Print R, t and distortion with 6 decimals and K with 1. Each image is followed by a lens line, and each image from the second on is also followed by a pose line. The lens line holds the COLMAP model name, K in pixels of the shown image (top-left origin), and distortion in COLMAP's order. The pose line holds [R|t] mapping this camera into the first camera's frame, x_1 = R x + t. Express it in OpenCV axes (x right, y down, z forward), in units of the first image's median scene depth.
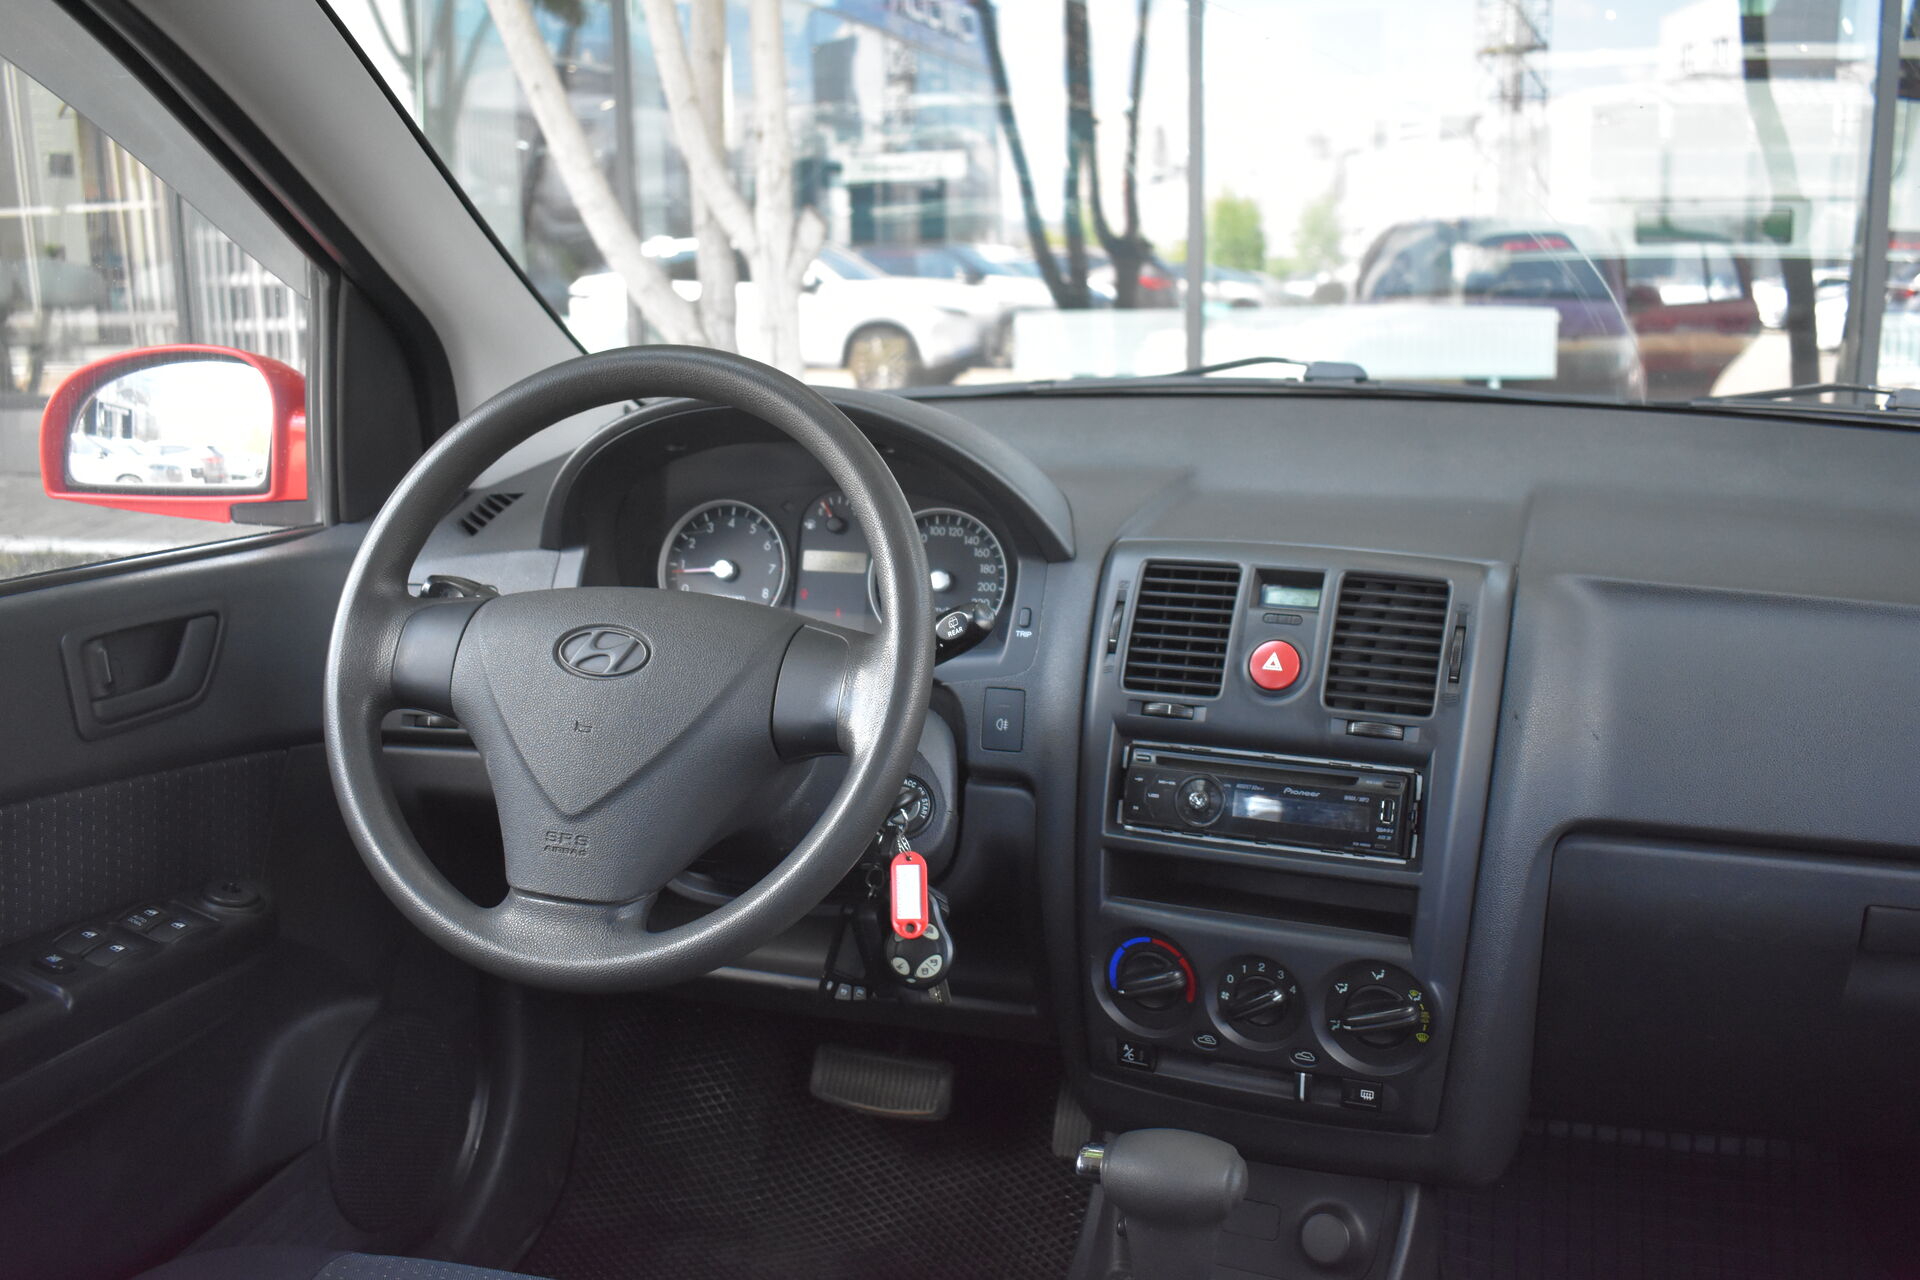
lens RADIAL K [[1715.3, 0, 961.3], [0, 1715.3, 638.9], [0, 0, 1]] dist [-0.001405, -0.000499]
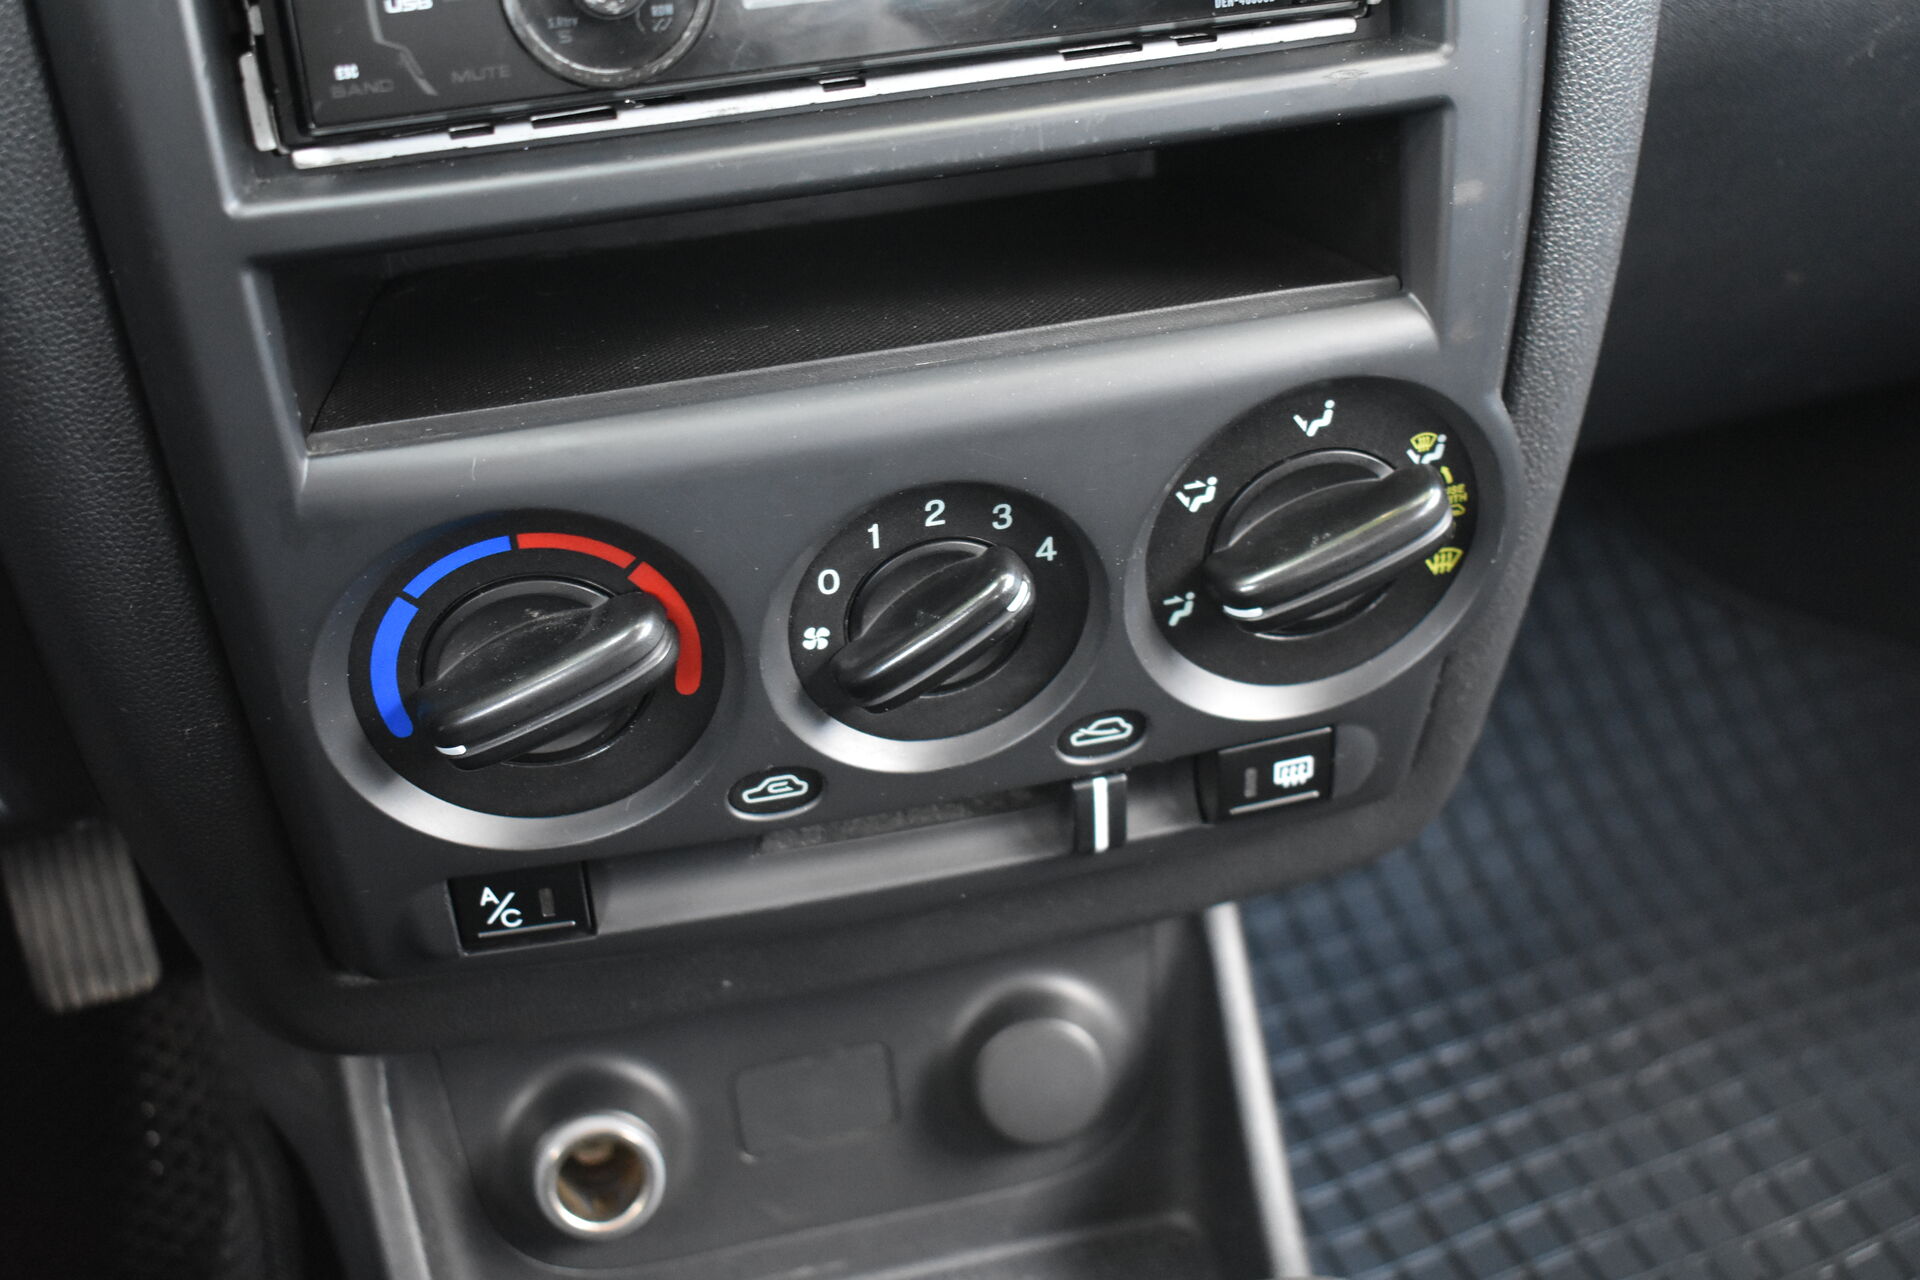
lens RADIAL K [[2436.7, 0, 960.4], [0, 2436.7, 643.1], [0, 0, 1]] dist [0.005971, 0.000000]
pose [[0.783094, -0.370771, 0.499292, -0.032600], [0.149741, 0.891638, 0.427270, 0.036359], [-0.603607, -0.259828, 0.753756, 0.671191]]
